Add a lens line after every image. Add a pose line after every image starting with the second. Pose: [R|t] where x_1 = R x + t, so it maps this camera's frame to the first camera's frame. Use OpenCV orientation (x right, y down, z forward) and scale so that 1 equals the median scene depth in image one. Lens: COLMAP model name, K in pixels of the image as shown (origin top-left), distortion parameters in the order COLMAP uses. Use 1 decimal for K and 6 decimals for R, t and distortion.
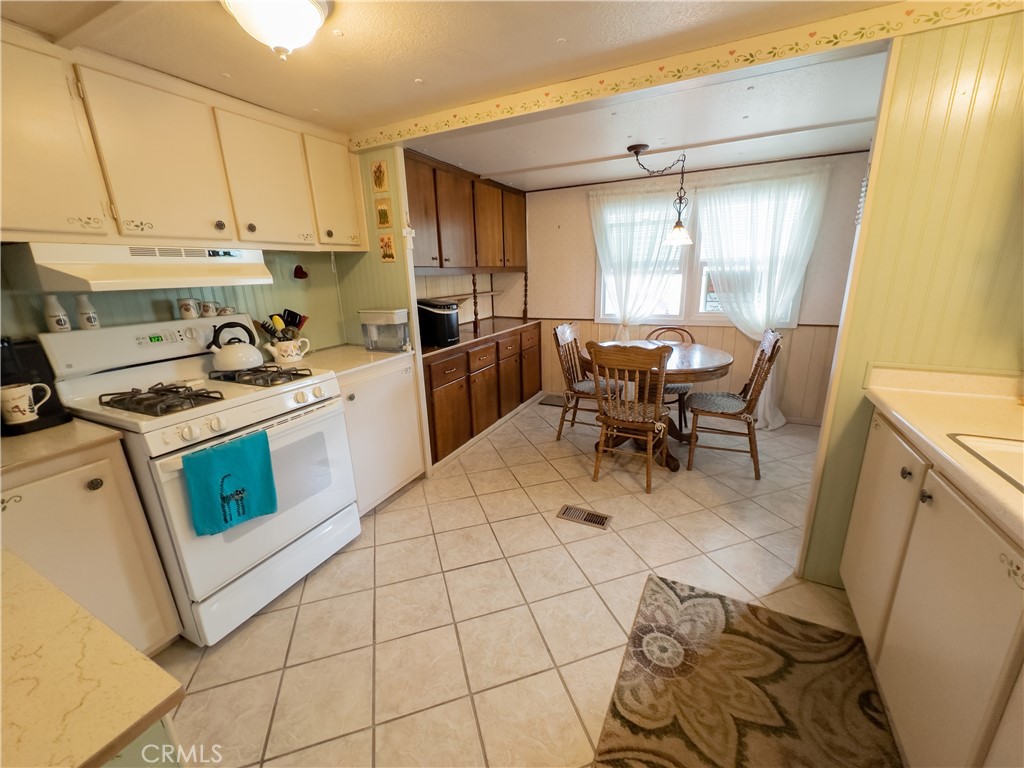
lens RADIAL K [[408.2, 0, 512.0], [0, 408.2, 384.0], [0, 0, 1]] dist [-0.001901, 0.000502]
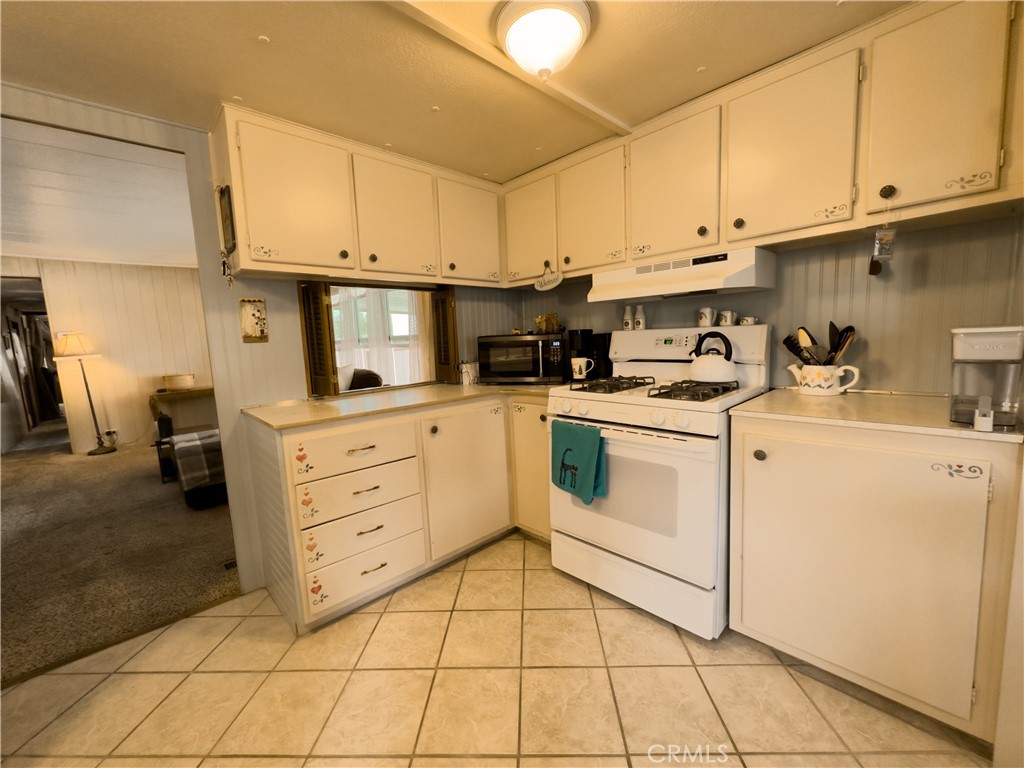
lens RADIAL K [[408.2, 0, 512.0], [0, 408.2, 384.0], [0, 0, 1]] dist [-0.001901, 0.000502]
pose [[-0.340048, 0.153486, -0.927798, 0.213956], [-0.197730, 0.952867, 0.230103, -0.095900], [0.919386, 0.261700, -0.293672, 0.524698]]
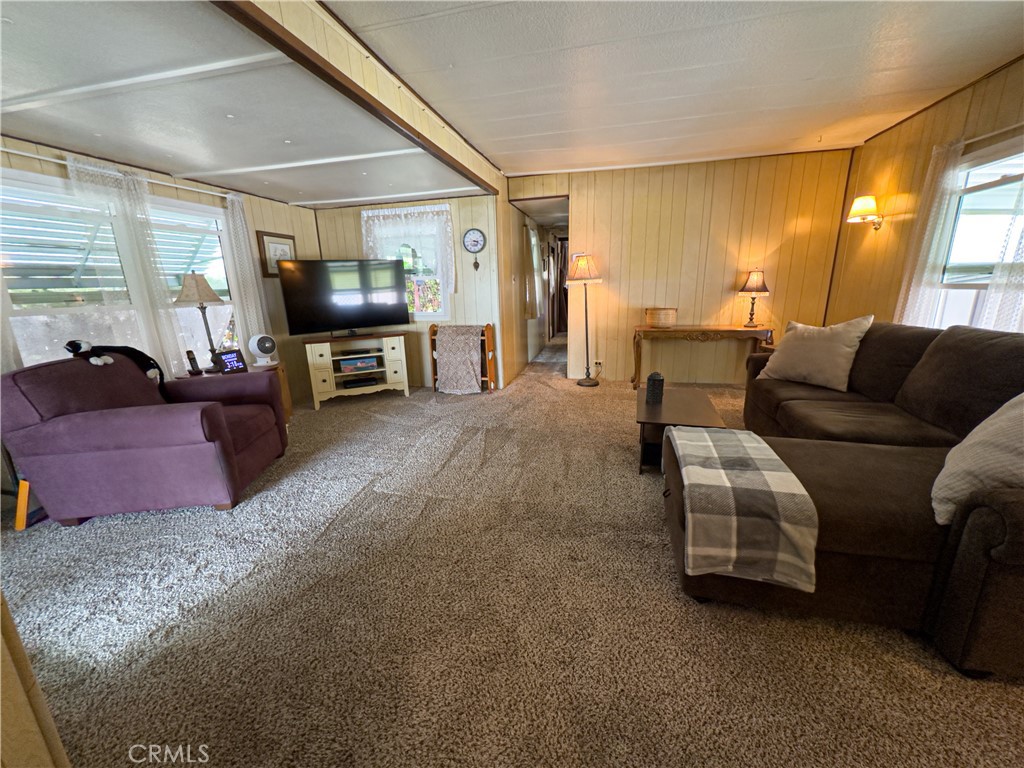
lens RADIAL K [[408.2, 0, 512.0], [0, 408.2, 384.0], [0, 0, 1]] dist [-0.001901, 0.000502]
pose [[-0.972982, 0.106471, -0.204864, -0.083682], [-0.010359, 0.866293, 0.499428, 0.078696], [0.230647, 0.488057, -0.841785, -0.112619]]
